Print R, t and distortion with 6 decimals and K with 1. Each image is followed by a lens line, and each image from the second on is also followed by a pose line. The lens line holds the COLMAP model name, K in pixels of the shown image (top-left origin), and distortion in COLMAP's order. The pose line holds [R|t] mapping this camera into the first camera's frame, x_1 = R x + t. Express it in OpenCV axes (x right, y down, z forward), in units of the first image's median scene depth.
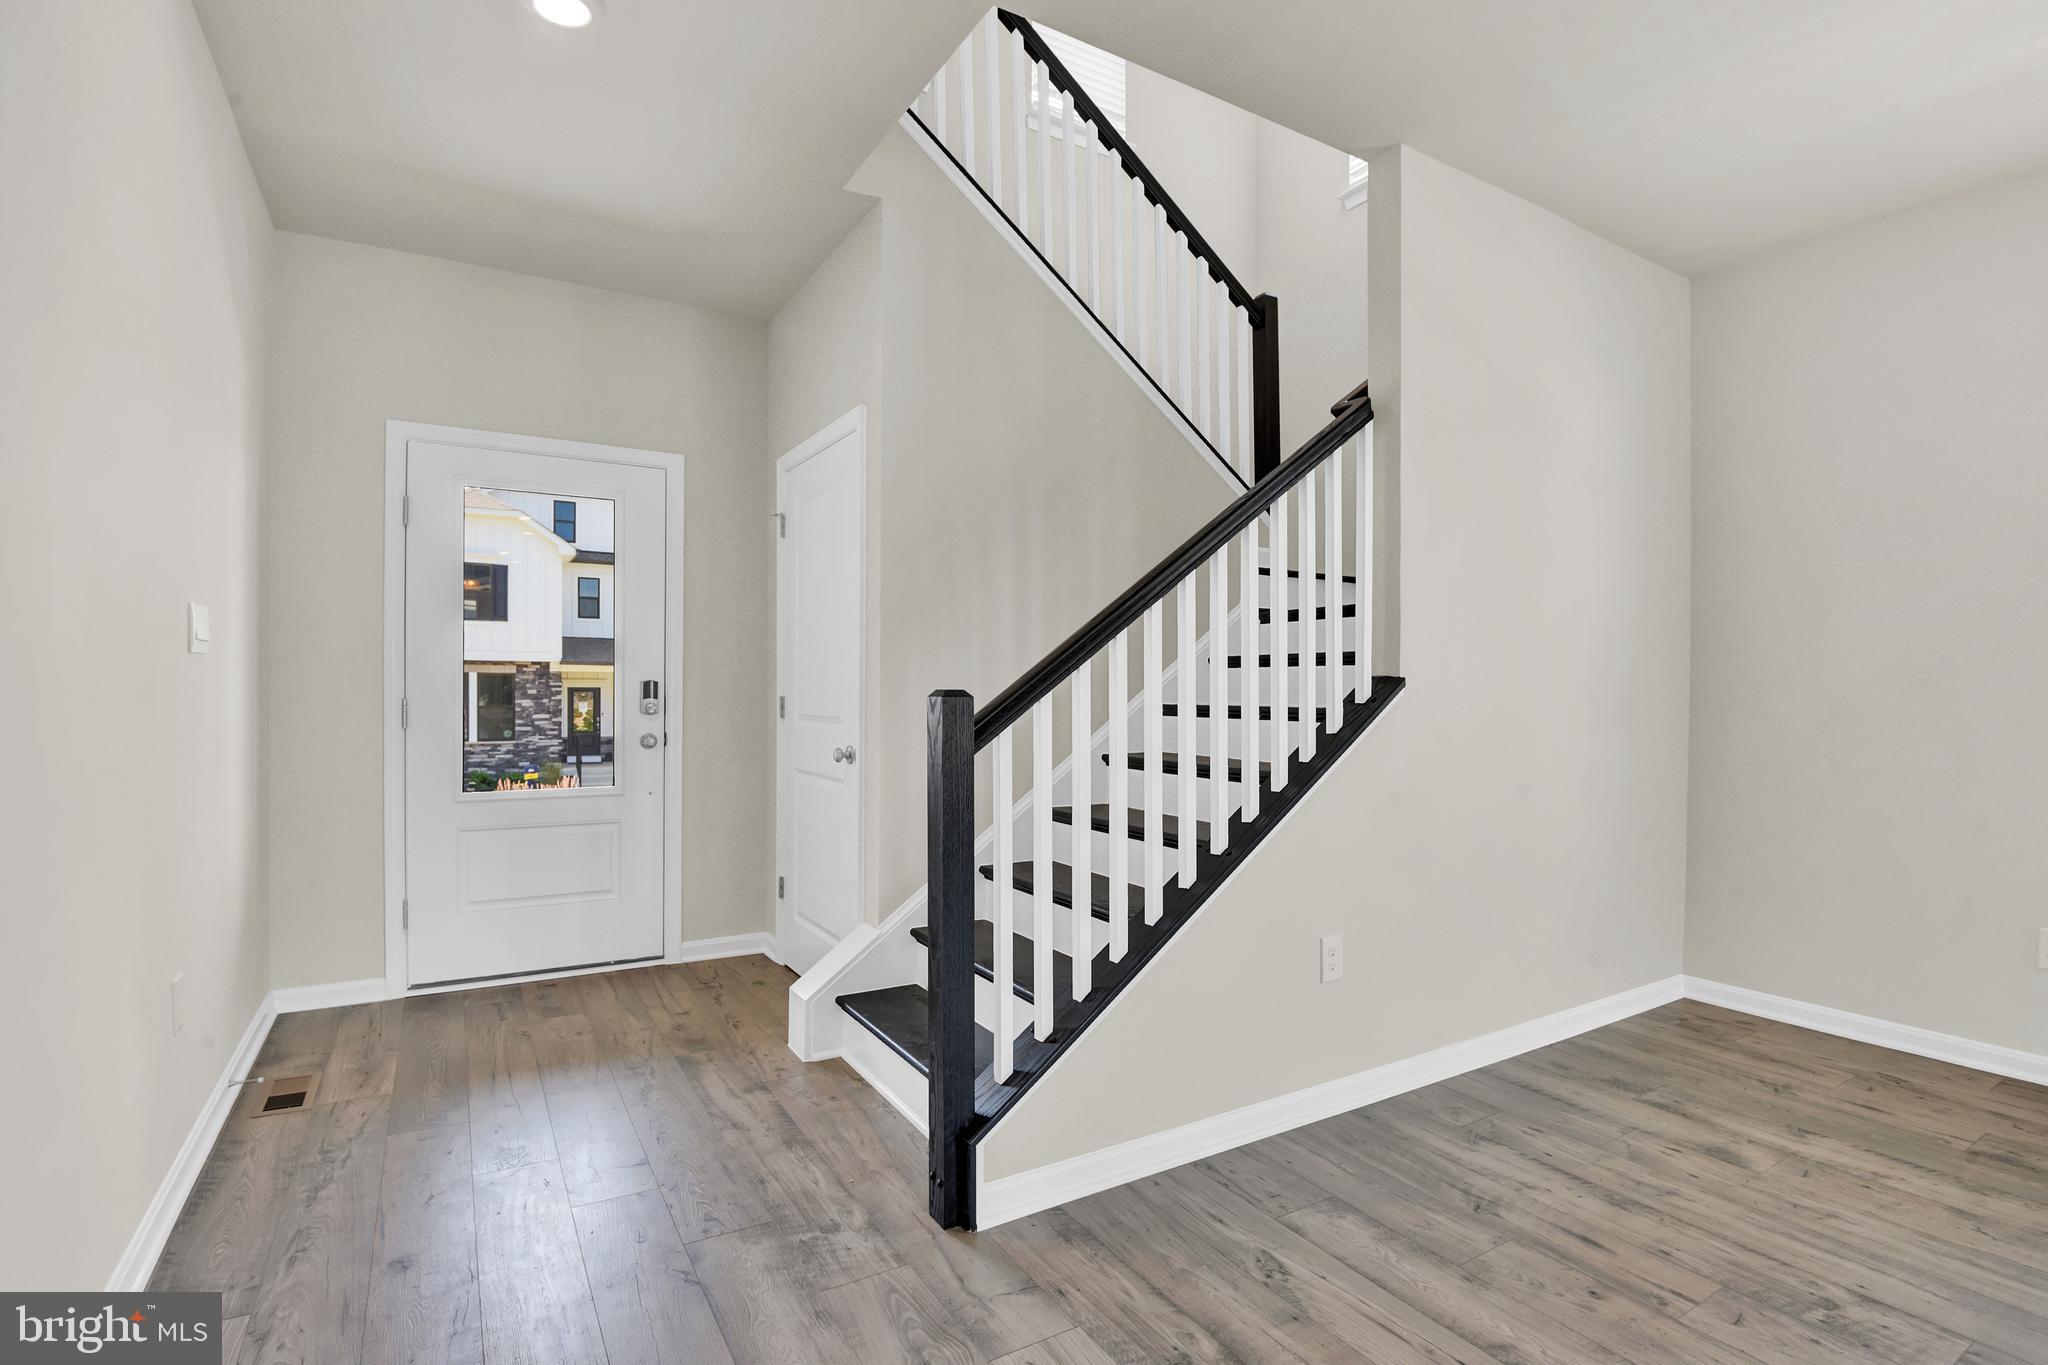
lens RADIAL K [[981.8, 0, 1036.4], [0, 981.8, 676.9], [0, 0, 1]] dist [-0.002073, -0.000460]
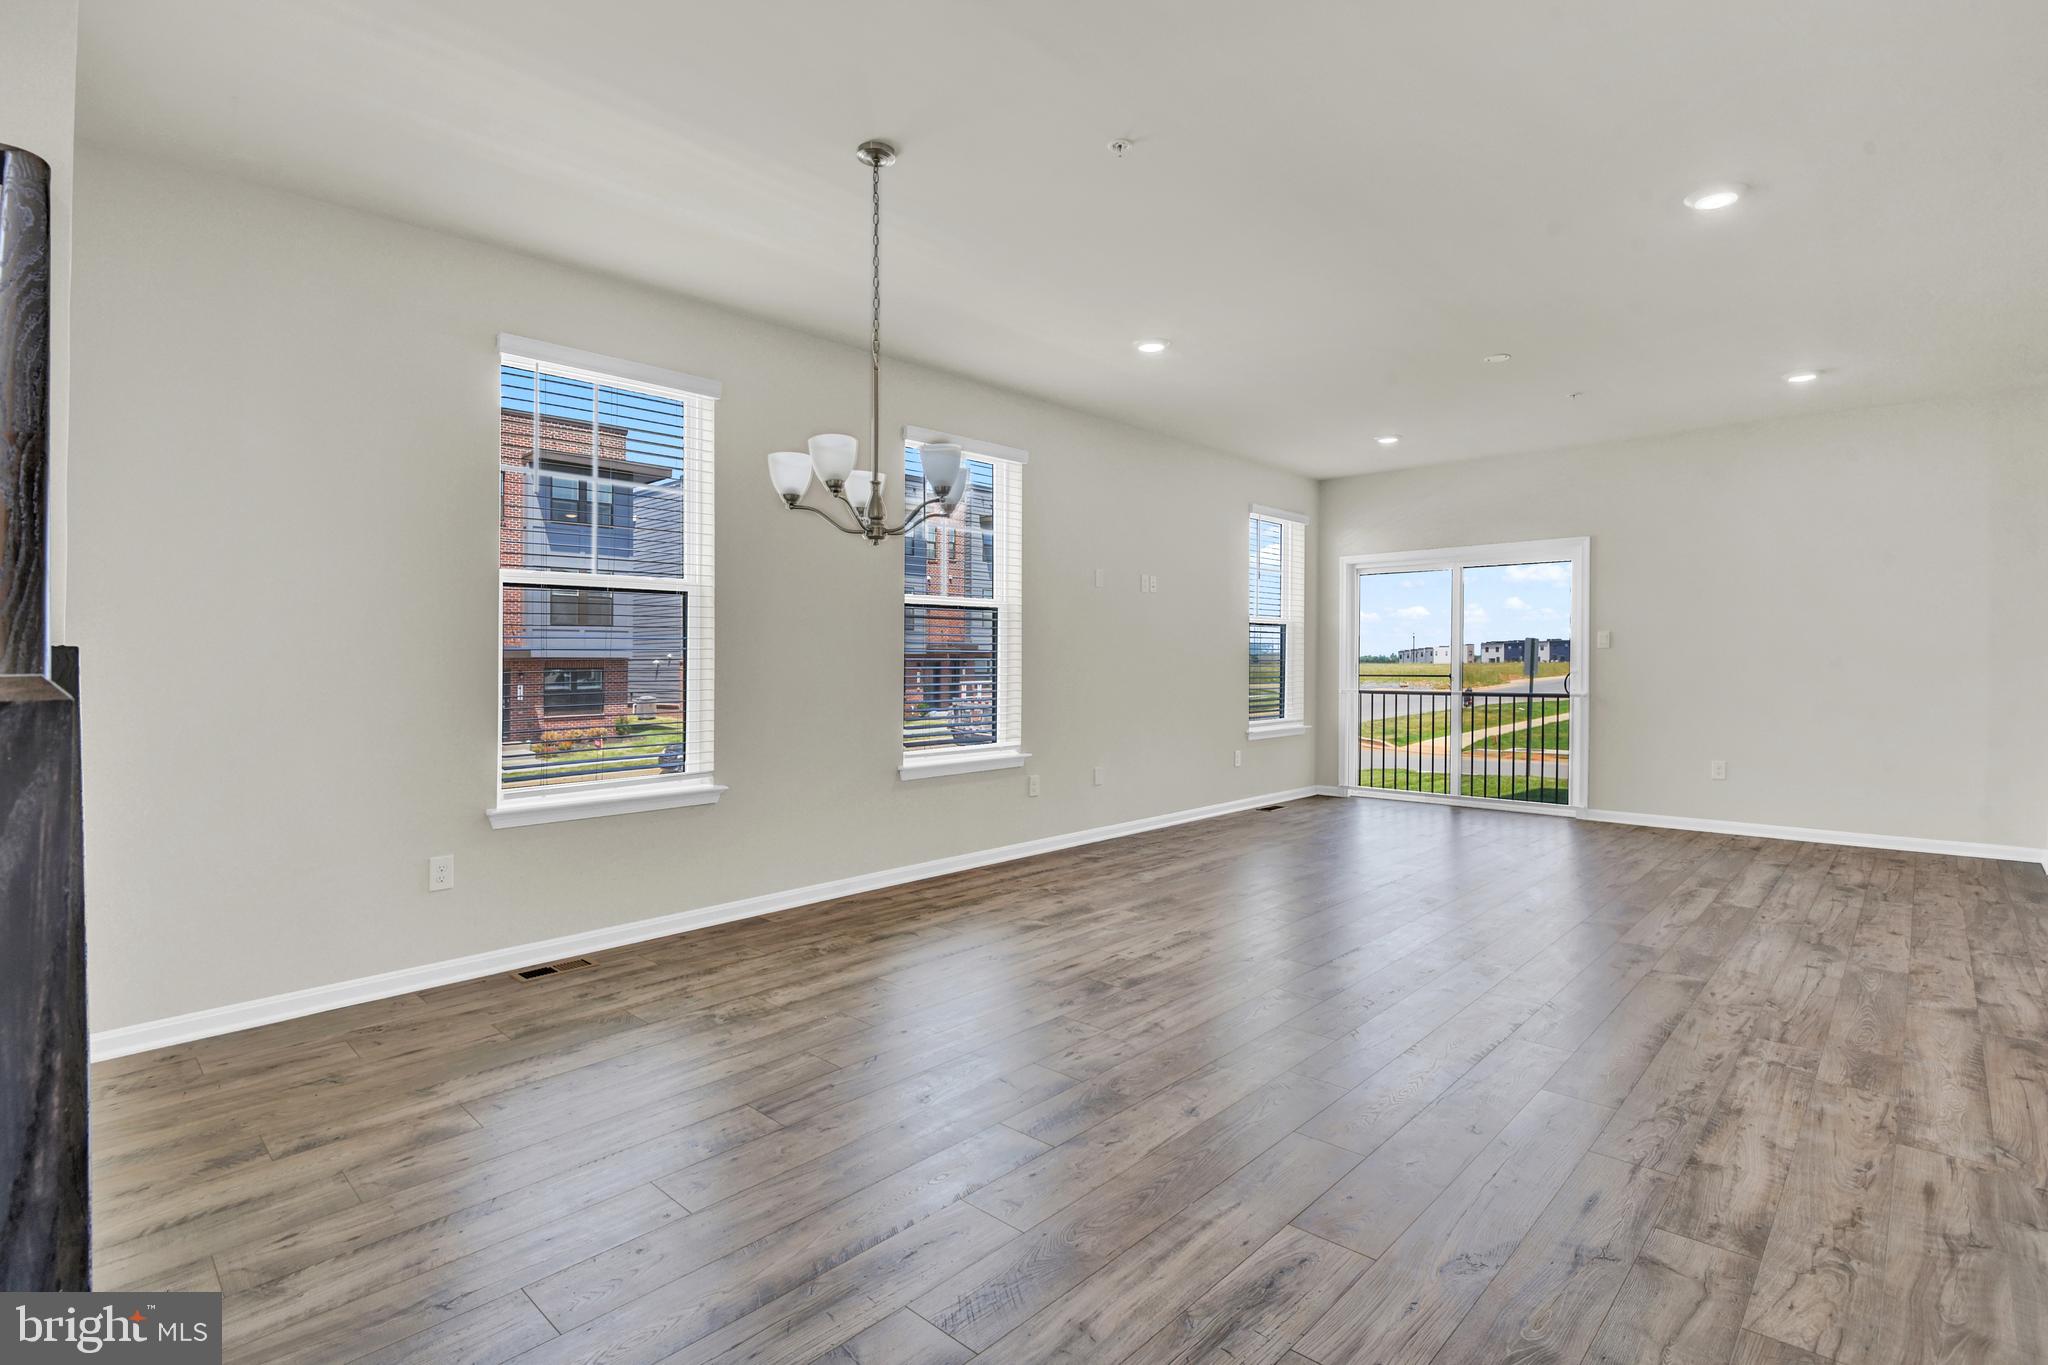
lens RADIAL K [[981.8, 0, 1036.4], [0, 981.8, 676.9], [0, 0, 1]] dist [-0.002073, -0.000460]
pose [[-0.265873, -0.010441, 0.963952, -0.375527], [-0.005288, 0.999942, 0.009373, 0.009414], [-0.963994, -0.002606, -0.265913, 0.618067]]
